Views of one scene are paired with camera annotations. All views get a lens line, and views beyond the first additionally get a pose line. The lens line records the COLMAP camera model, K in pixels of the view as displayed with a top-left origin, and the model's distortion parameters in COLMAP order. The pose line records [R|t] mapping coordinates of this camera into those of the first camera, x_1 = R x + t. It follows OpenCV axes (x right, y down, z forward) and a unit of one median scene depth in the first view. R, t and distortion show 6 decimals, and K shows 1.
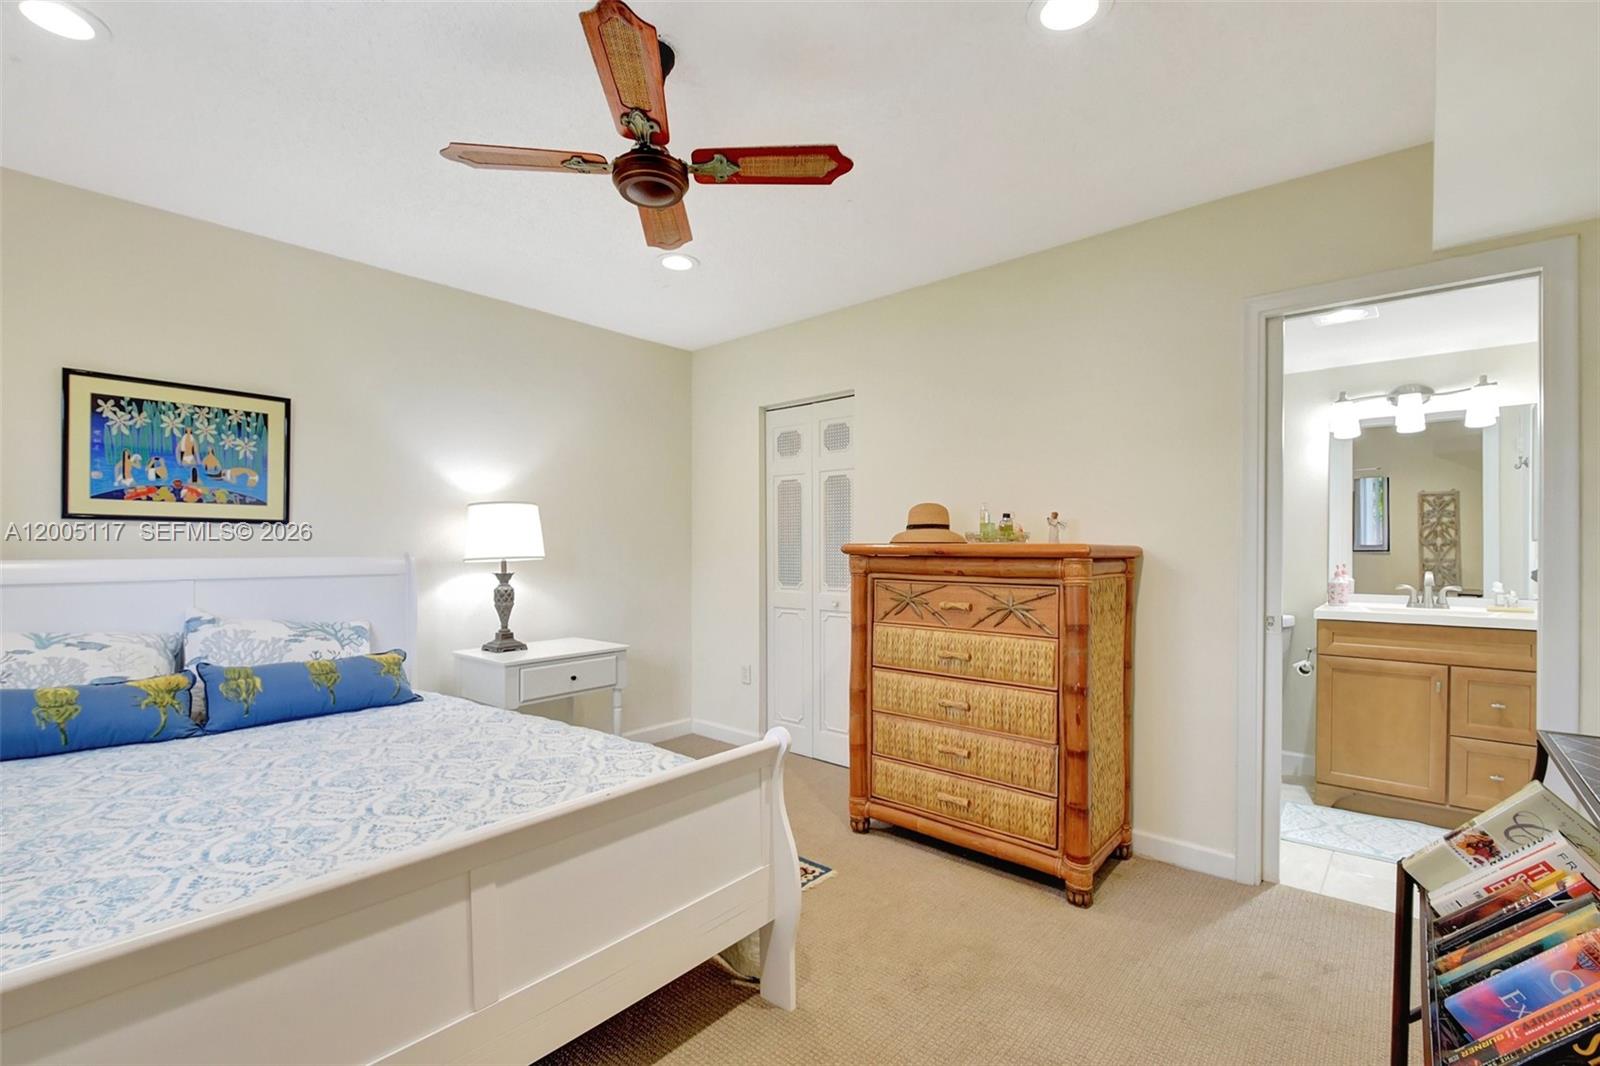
lens RADIAL K [[697.4, 0, 800.0], [0, 697.4, 533.0], [0, 0, 1]] dist [0.024728, 0.000107]
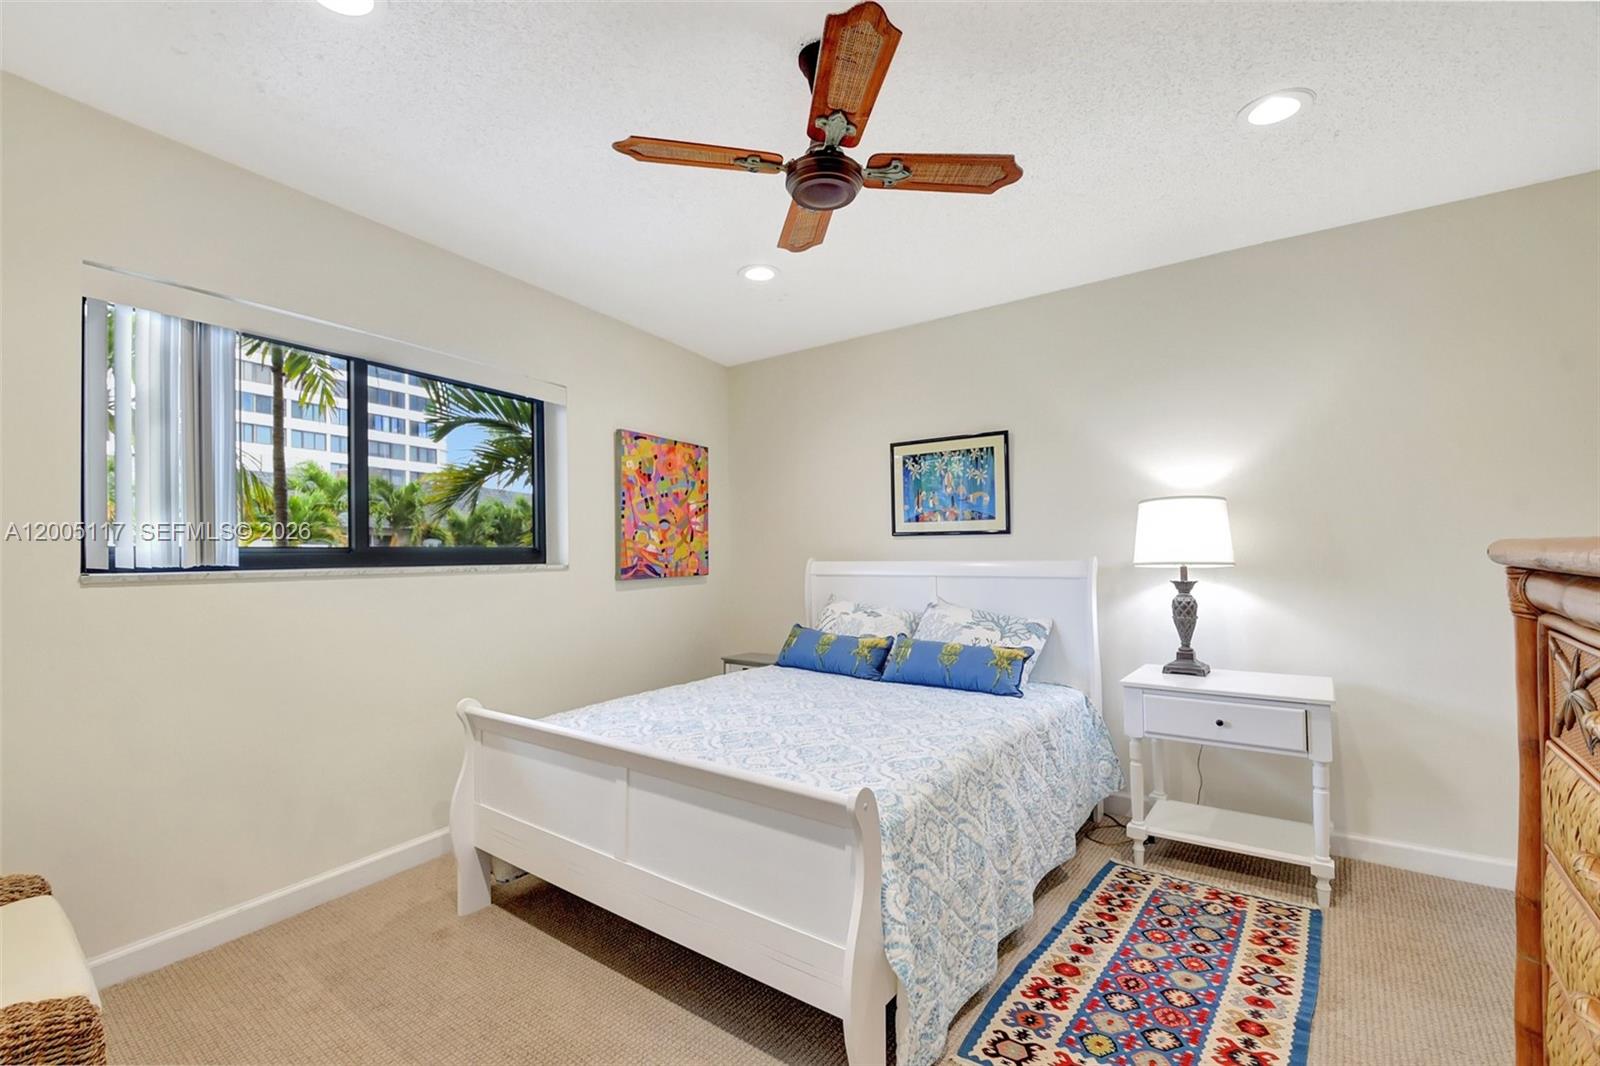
lens RADIAL K [[703.7, 0, 800.2], [0, 703.7, 549.9], [0, 0, 1]] dist [-0.000987, -0.000080]
pose [[0.057022, -0.008965, -0.998333, 0.487817], [0.026728, 0.999615, -0.007450, 0.015953], [0.998015, -0.026259, 0.057240, 0.597283]]
